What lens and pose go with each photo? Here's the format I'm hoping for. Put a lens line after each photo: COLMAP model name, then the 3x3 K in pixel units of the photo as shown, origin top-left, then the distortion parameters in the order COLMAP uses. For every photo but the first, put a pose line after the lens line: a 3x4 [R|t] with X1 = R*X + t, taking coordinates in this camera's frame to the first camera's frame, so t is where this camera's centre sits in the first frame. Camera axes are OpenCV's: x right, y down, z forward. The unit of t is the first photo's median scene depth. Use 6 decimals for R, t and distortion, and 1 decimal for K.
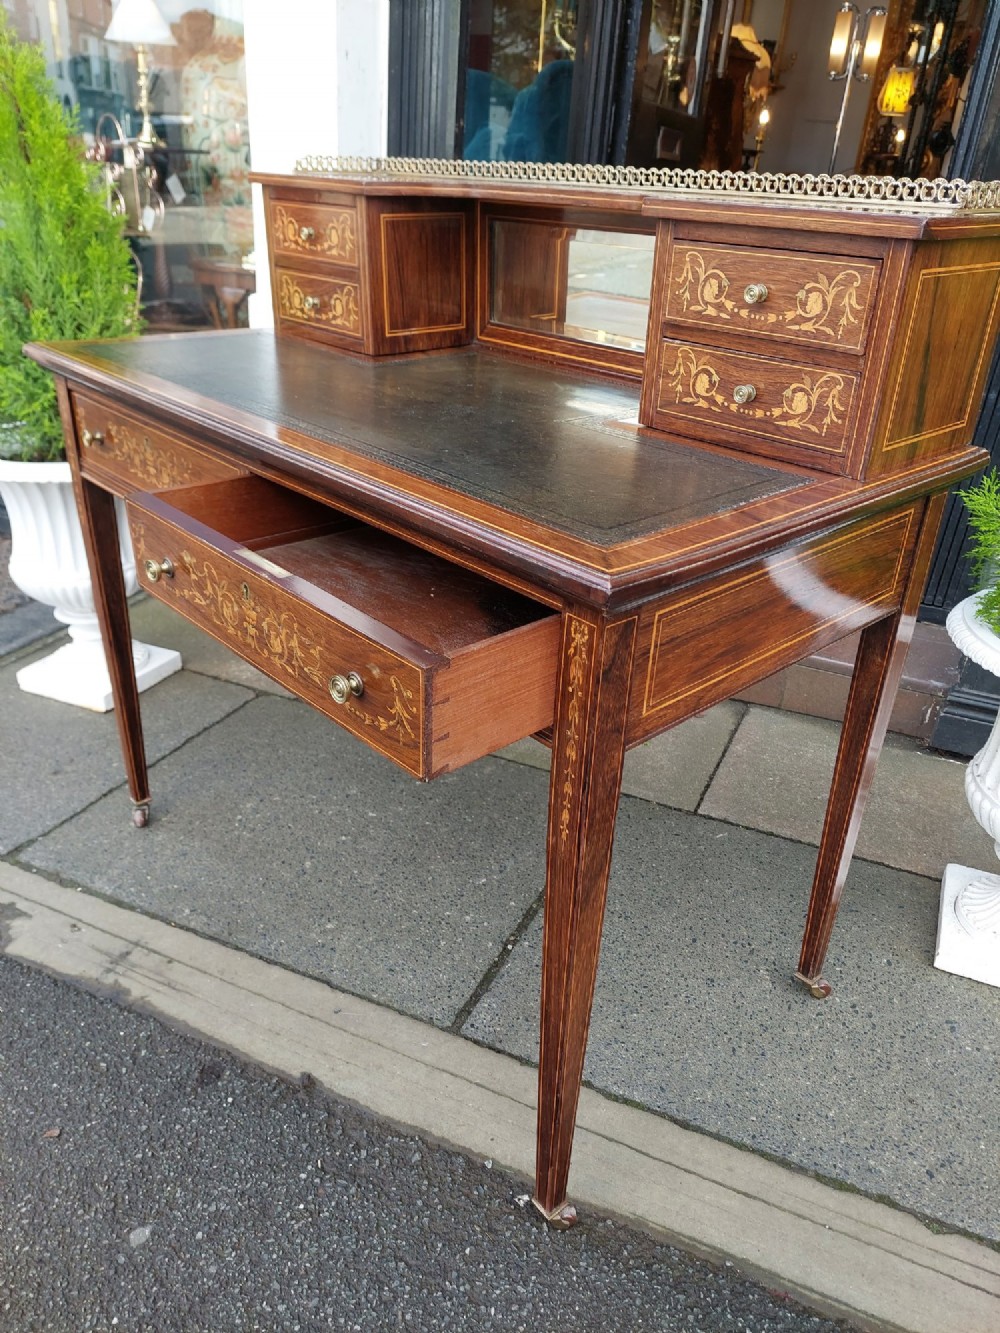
lens RADIAL K [[959.3, 0, 498.9], [0, 959.3, 712.0], [0, 0, 1]] dist [0.093479, -0.141461]
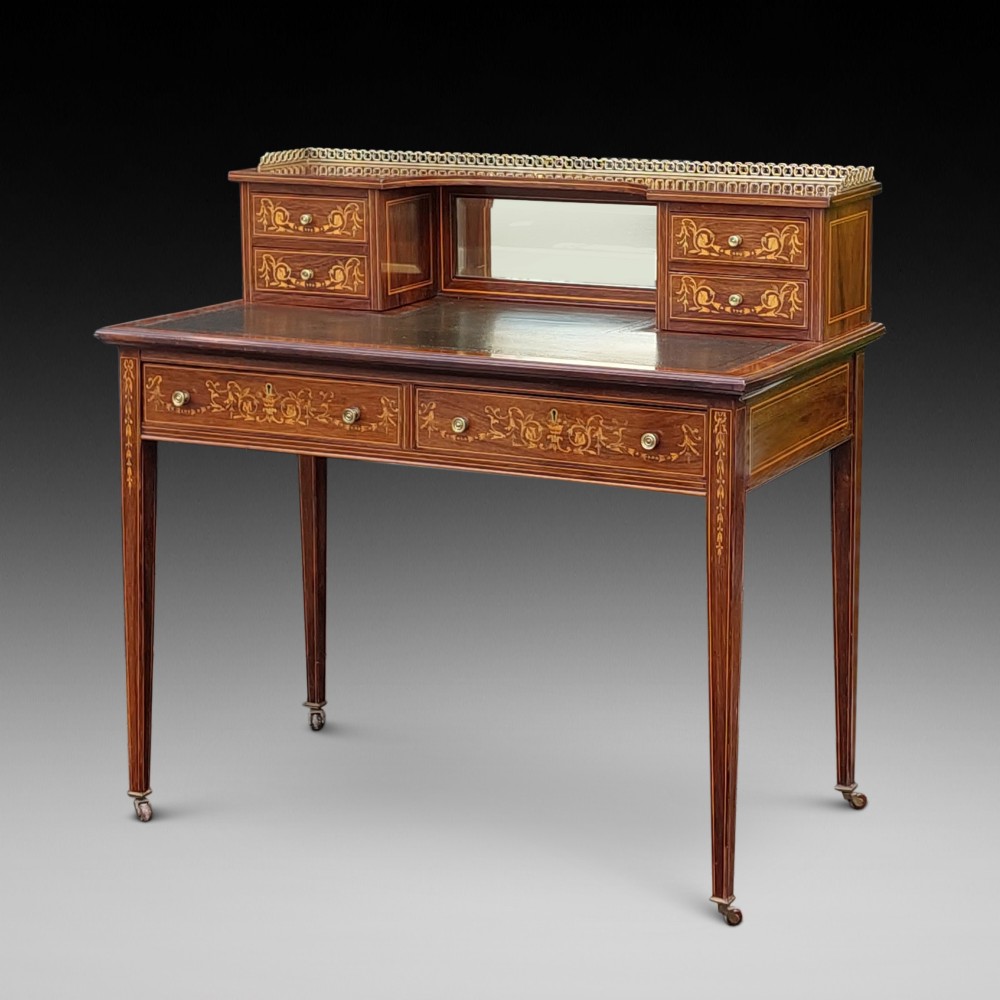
lens RADIAL K [[2480.1, 0, 500.0], [0, 2480.1, 500.0], [0, 0, 1]] dist [-0.005259, 0.007965]
pose [[0.936899, -0.112455, 0.331021, -1.398935], [0.203675, 0.945144, -0.255380, 0.877826], [-0.284144, 0.306686, 0.908409, -2.309757]]
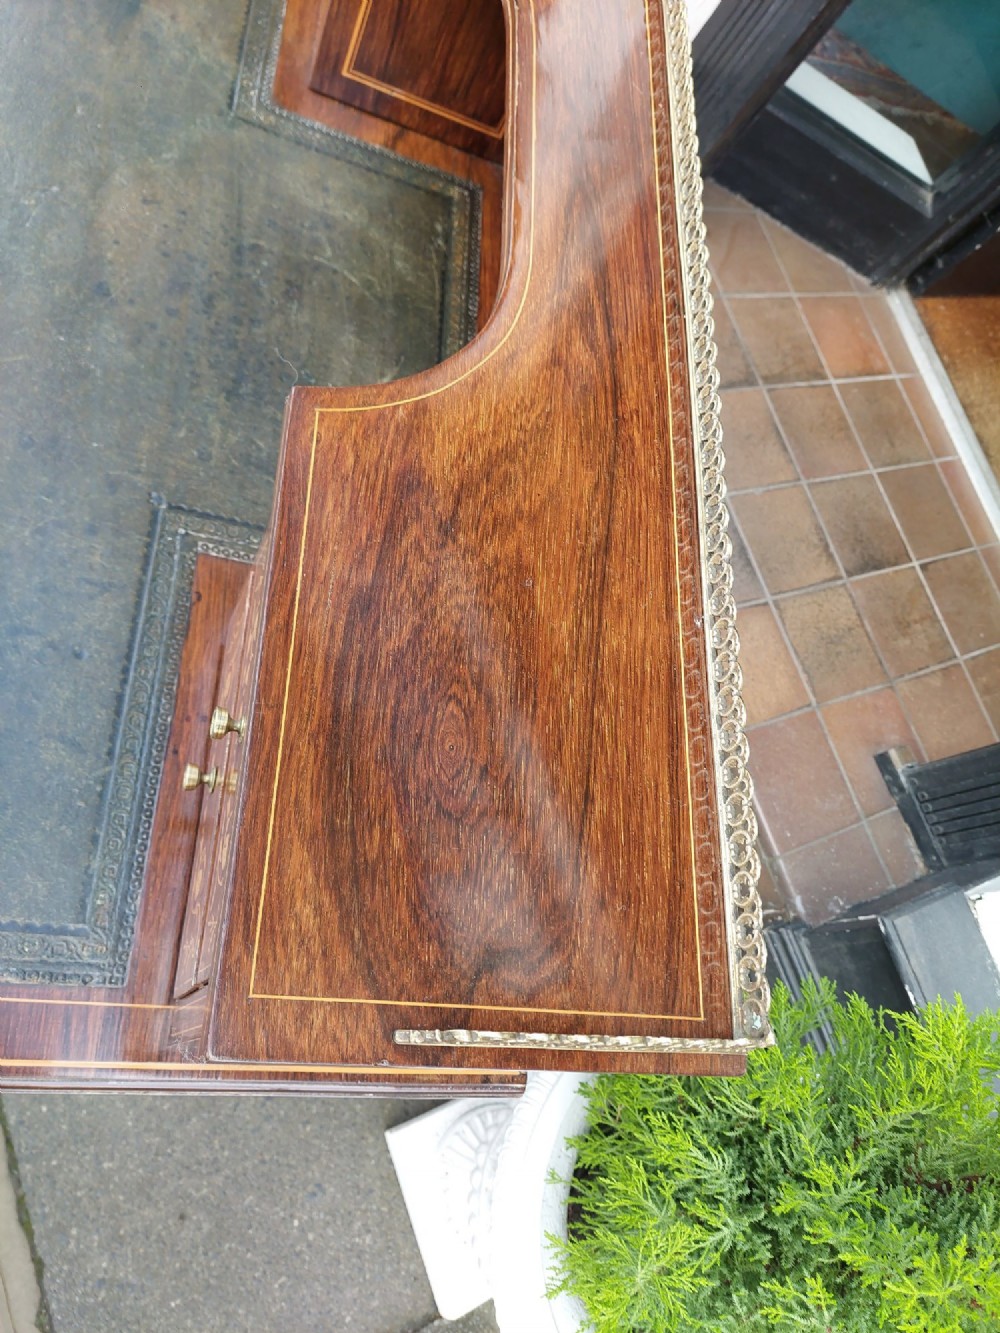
lens RADIAL K [[966.2, 0, 500.0], [0, 966.2, 666.5], [0, 0, 1]] dist [-0.006621, -0.008697]
pose [[0.671867, 0.740488, -0.016532, 0.316640], [-0.646534, 0.597217, 0.474685, -0.717852], [0.361371, -0.308236, 0.880001, 0.571485]]
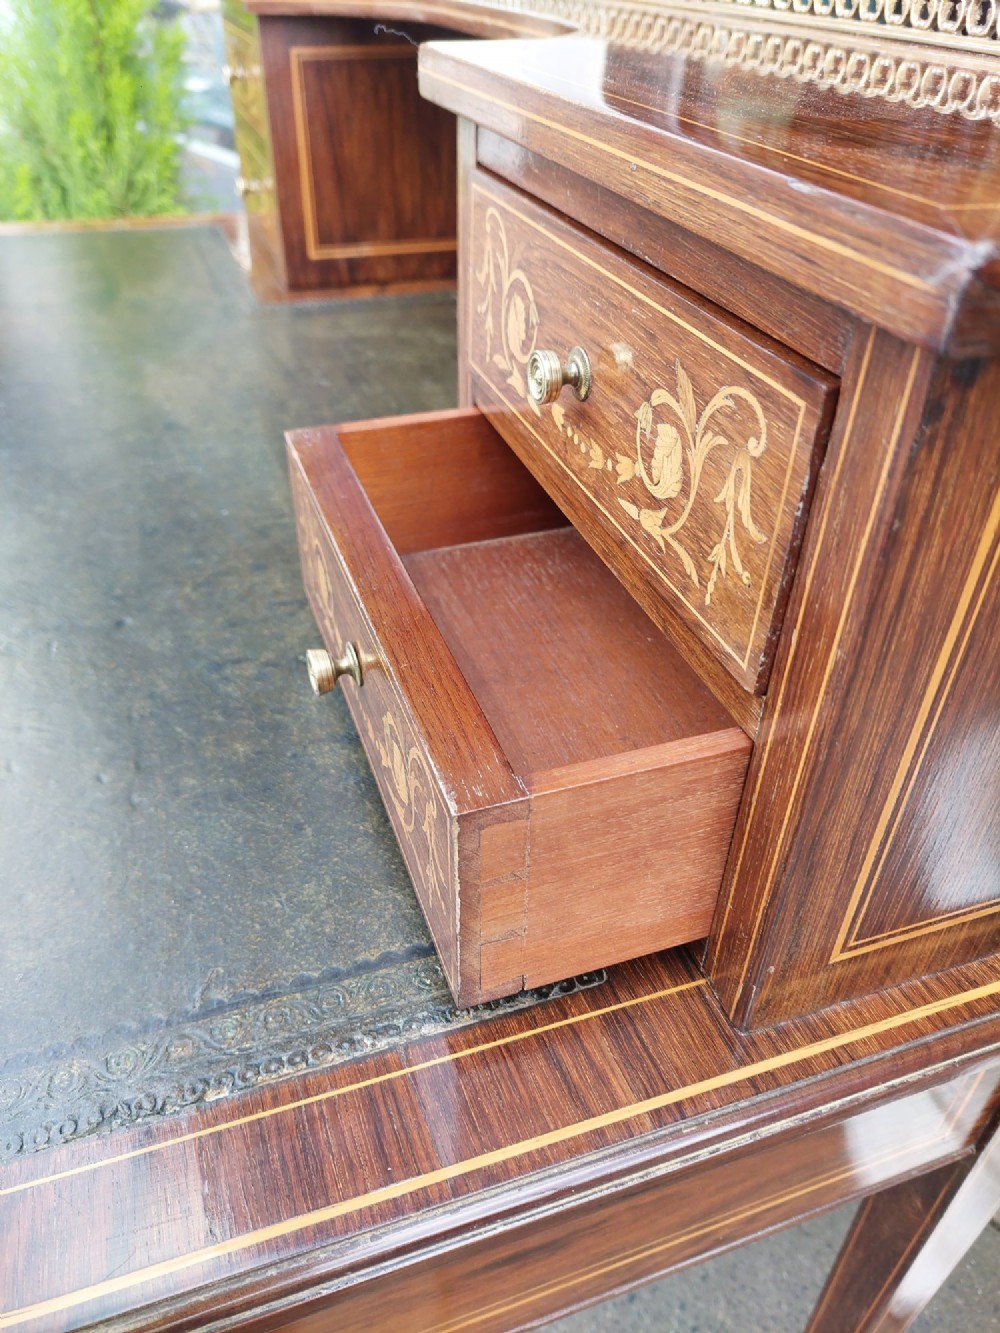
lens RADIAL K [[975.9, 0, 499.0], [0, 975.9, 683.6], [0, 0, 1]] dist [0.049631, -0.125641]
pose [[0.920740, 0.229236, -0.315735, 0.344153], [-0.186394, 0.969325, 0.160208, -0.349860], [0.342775, -0.088659, 0.935224, 0.626189]]
